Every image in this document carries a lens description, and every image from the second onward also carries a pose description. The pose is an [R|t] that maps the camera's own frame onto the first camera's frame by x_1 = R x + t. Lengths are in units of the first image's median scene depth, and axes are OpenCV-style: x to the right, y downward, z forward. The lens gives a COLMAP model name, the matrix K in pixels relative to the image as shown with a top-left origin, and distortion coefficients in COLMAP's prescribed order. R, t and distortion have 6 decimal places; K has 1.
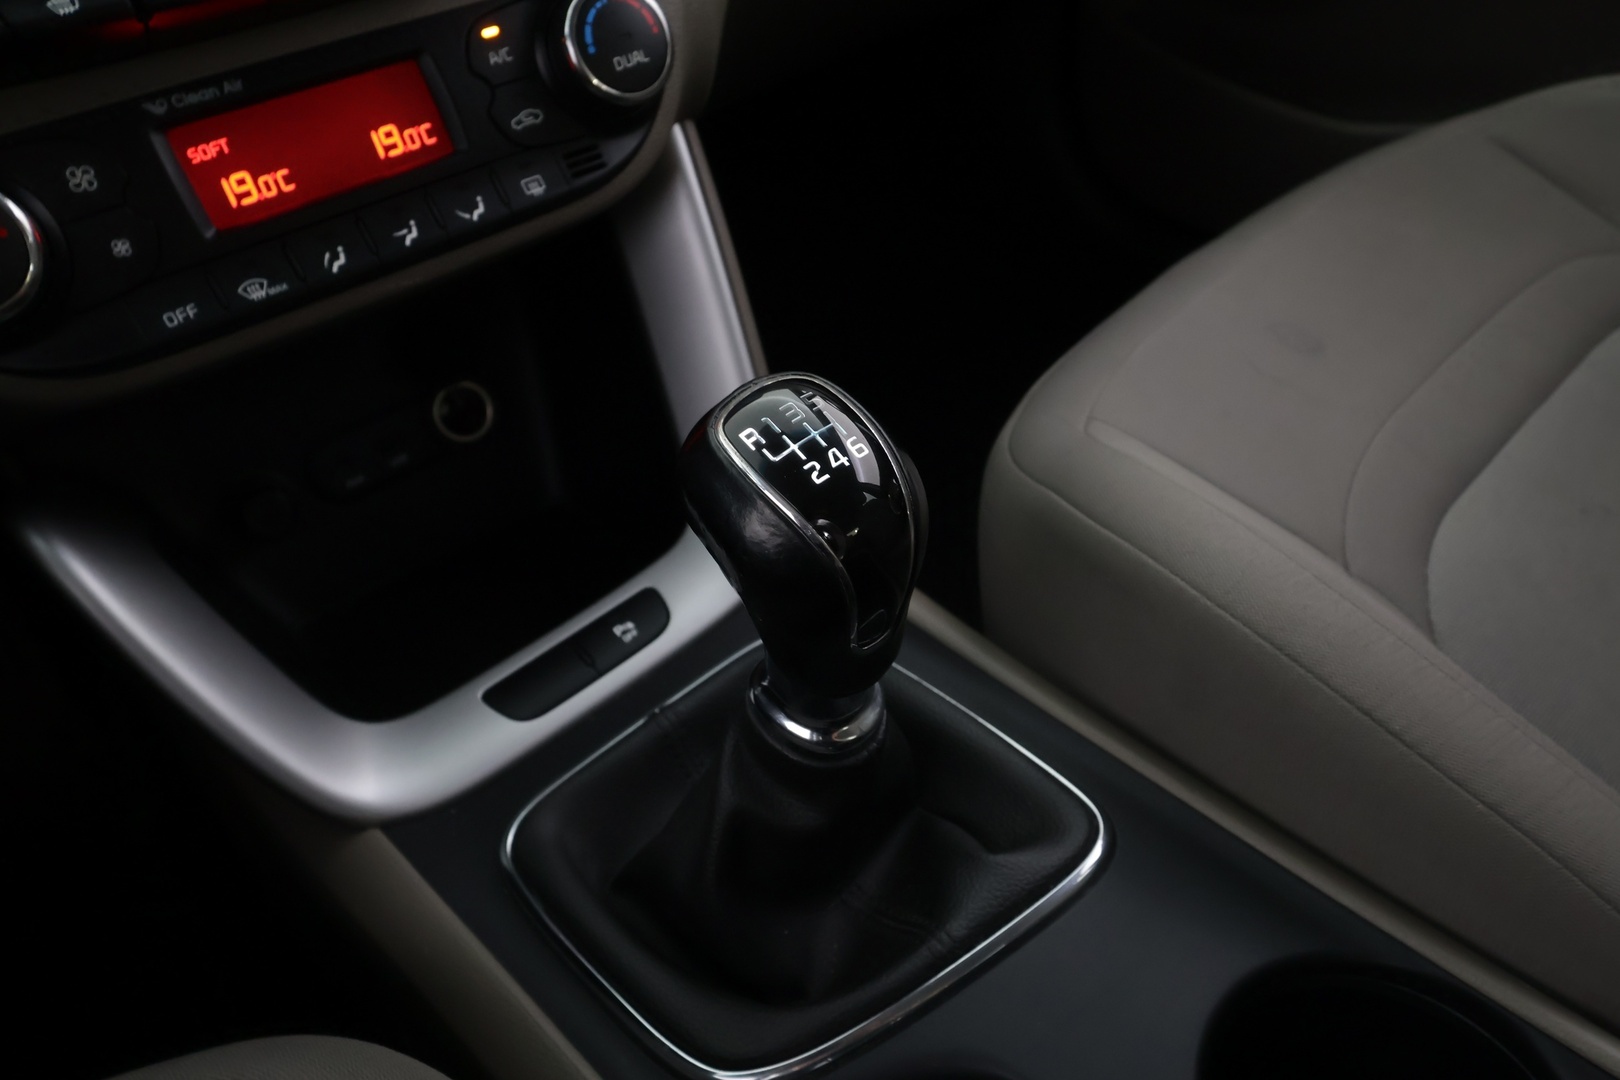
lens RADIAL K [[1102.3, 0, 812.9], [0, 1102.3, 543.3], [0, 0, 1]] dist [0.003169, 0.001006]
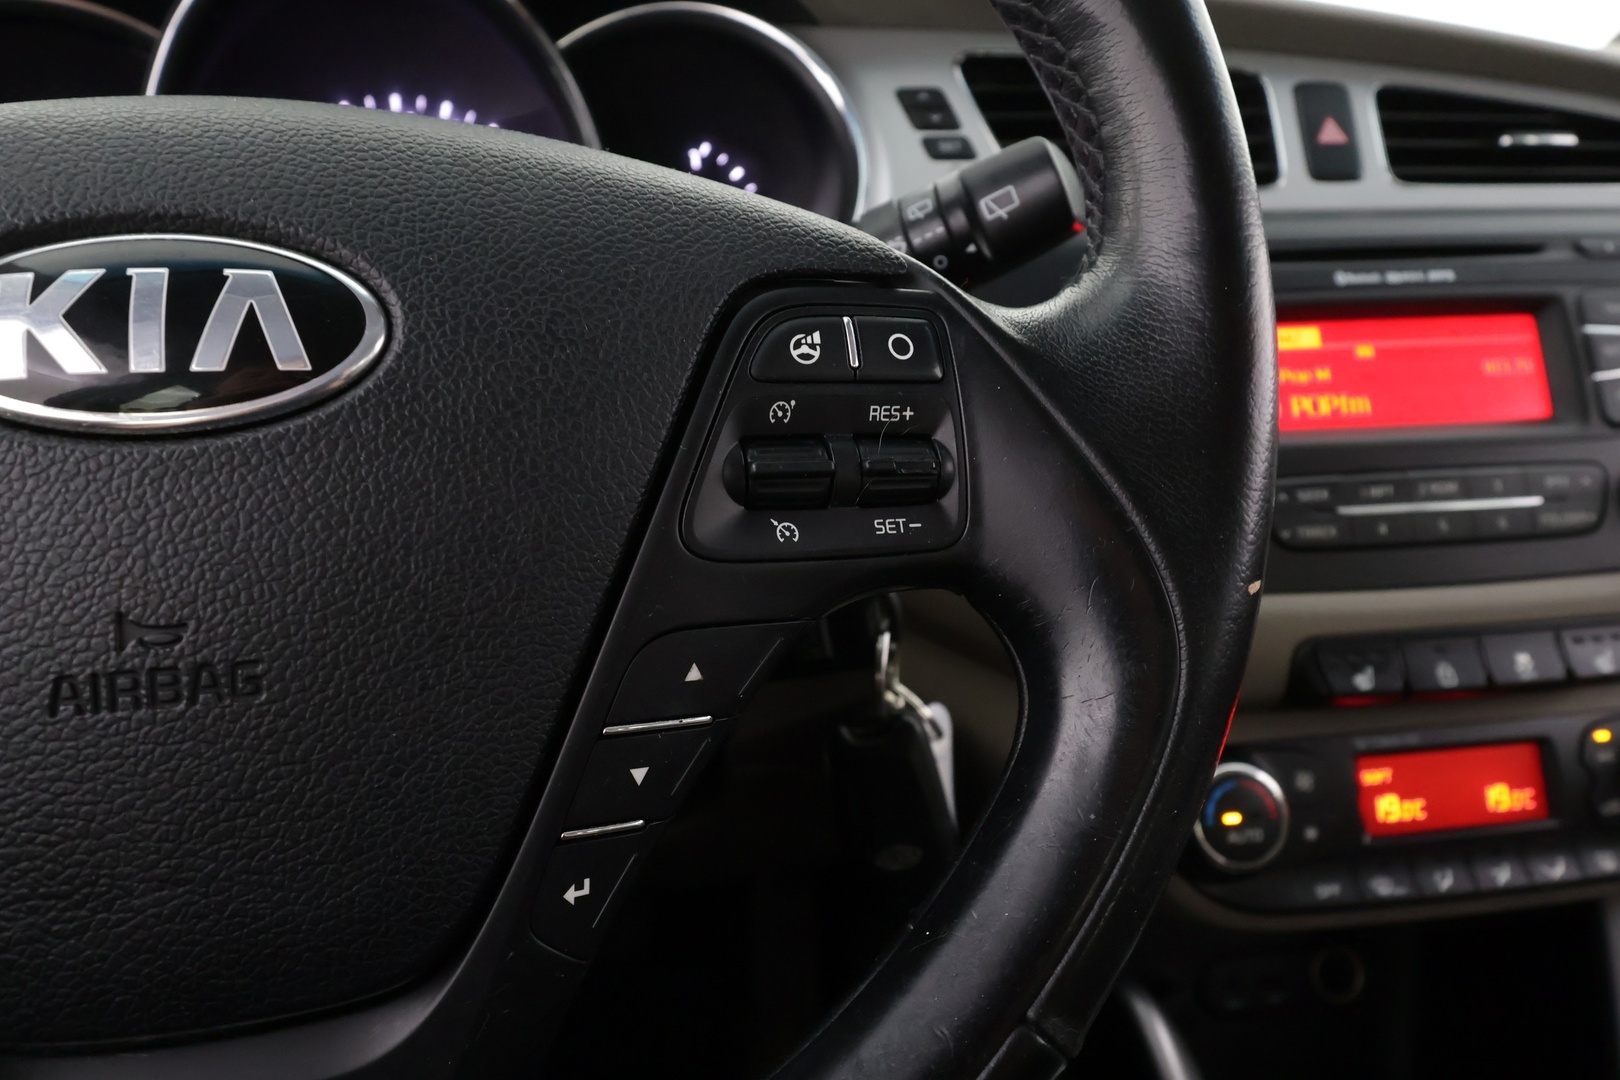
lens RADIAL K [[1102.3, 0, 807.0], [0, 1102.3, 549.5], [0, 0, 1]] dist [0.003169, 0.001006]
pose [[0.858954, 0.203758, -0.469766, -0.529580], [-0.373012, 0.877496, -0.301435, 0.059313], [0.350798, 0.434147, 0.829733, -0.438382]]
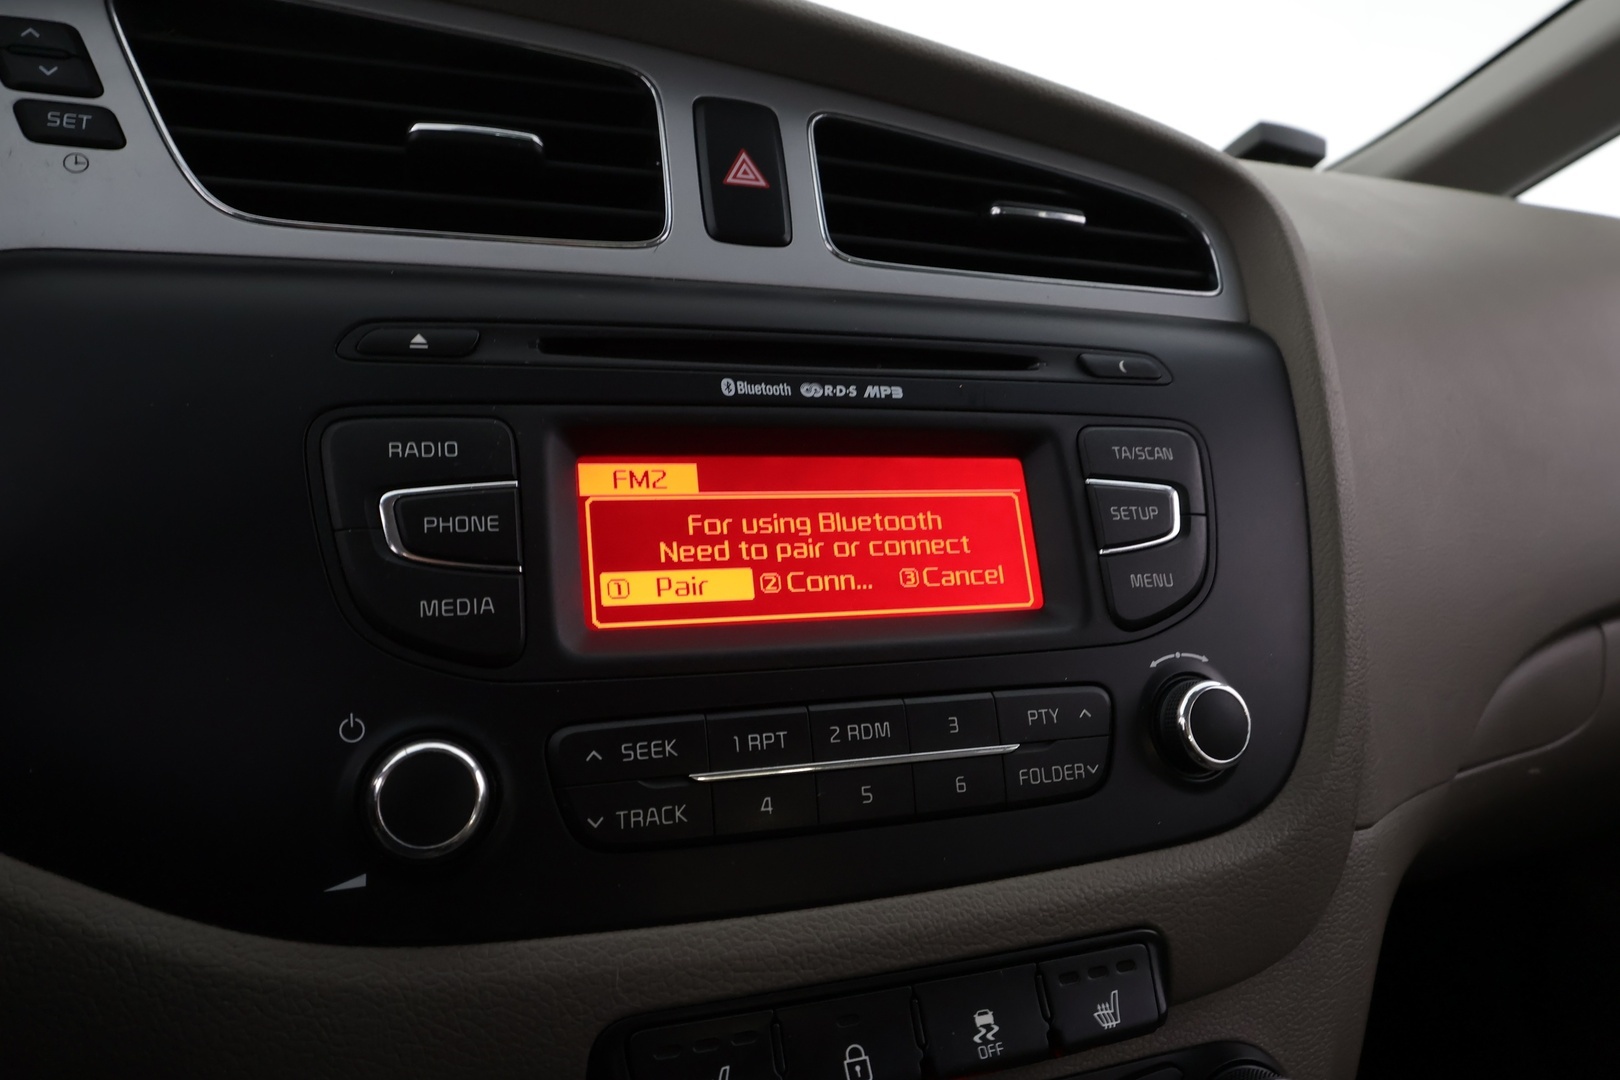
lens RADIAL K [[1102.3, 0, 808.3], [0, 1102.3, 541.1], [0, 0, 1]] dist [0.003169, 0.001006]
pose [[0.944634, 0.180232, -0.274197, -0.368459], [-0.293517, 0.837686, -0.460575, -0.382963], [0.146680, 0.515556, 0.844208, 0.088107]]
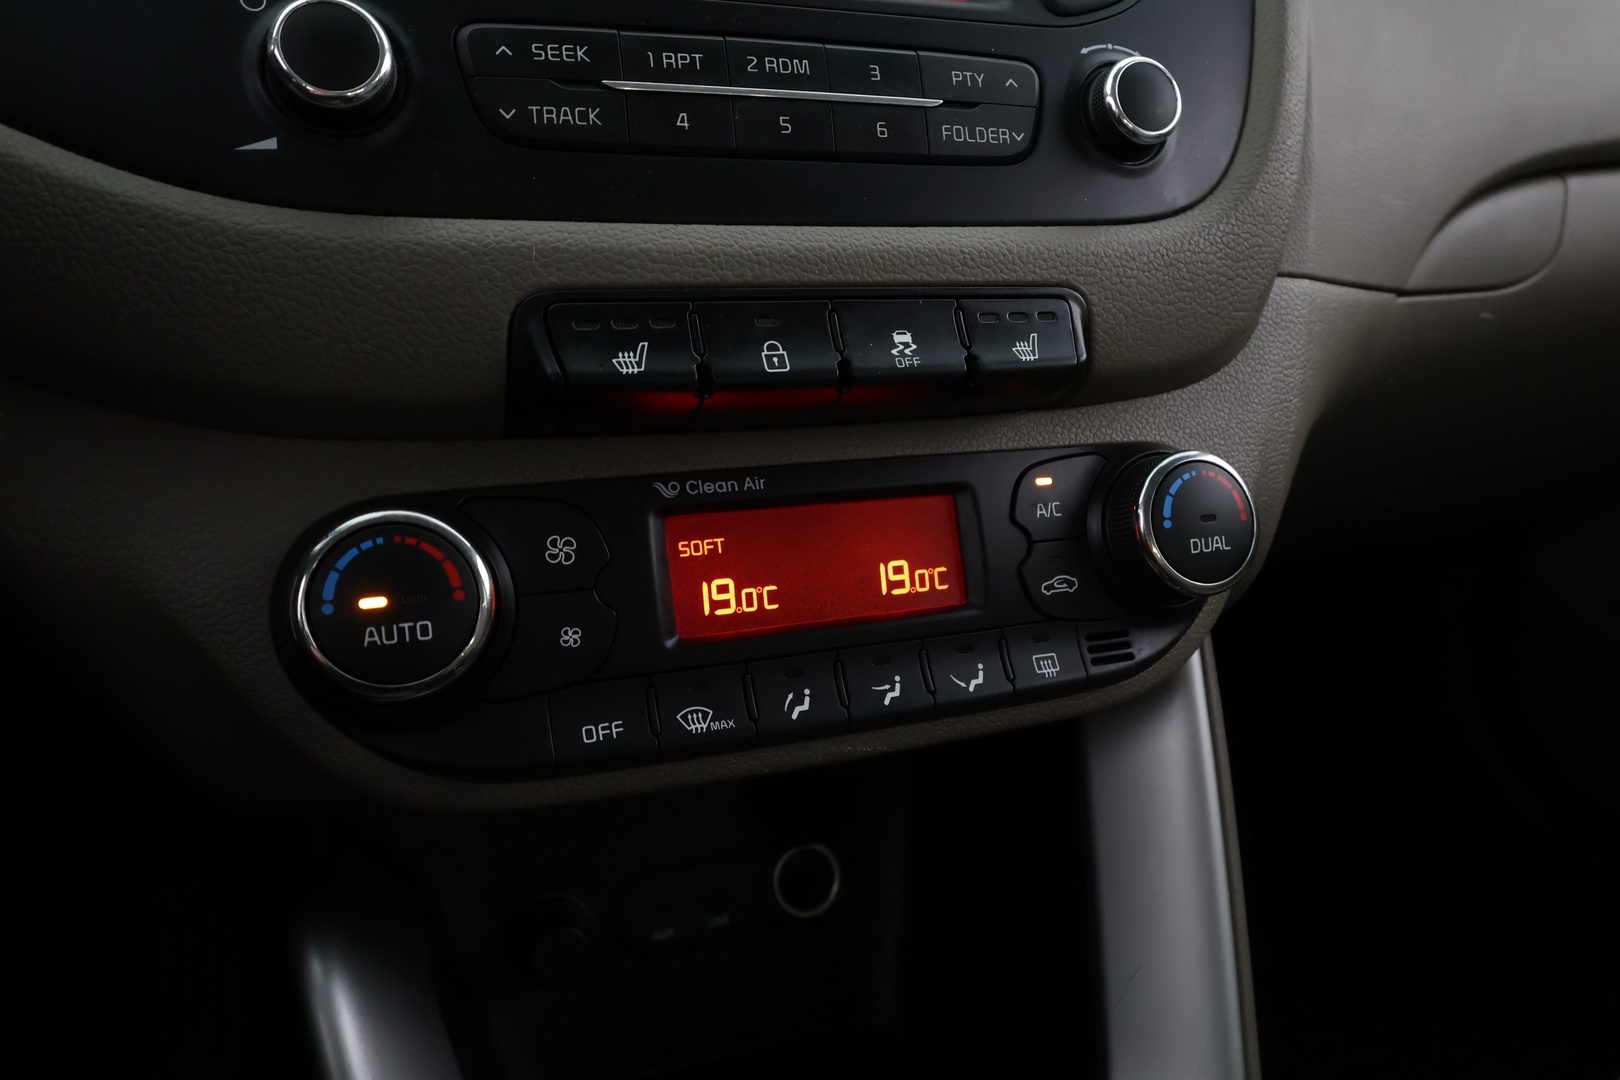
lens RADIAL K [[1102.3, 0, 809.3], [0, 1102.3, 542.1], [0, 0, 1]] dist [0.003169, 0.001006]
pose [[0.947853, 0.195223, -0.251919, -0.247354], [-0.277697, 0.893771, -0.352218, -0.086623], [0.156396, 0.403808, 0.901376, 0.254858]]
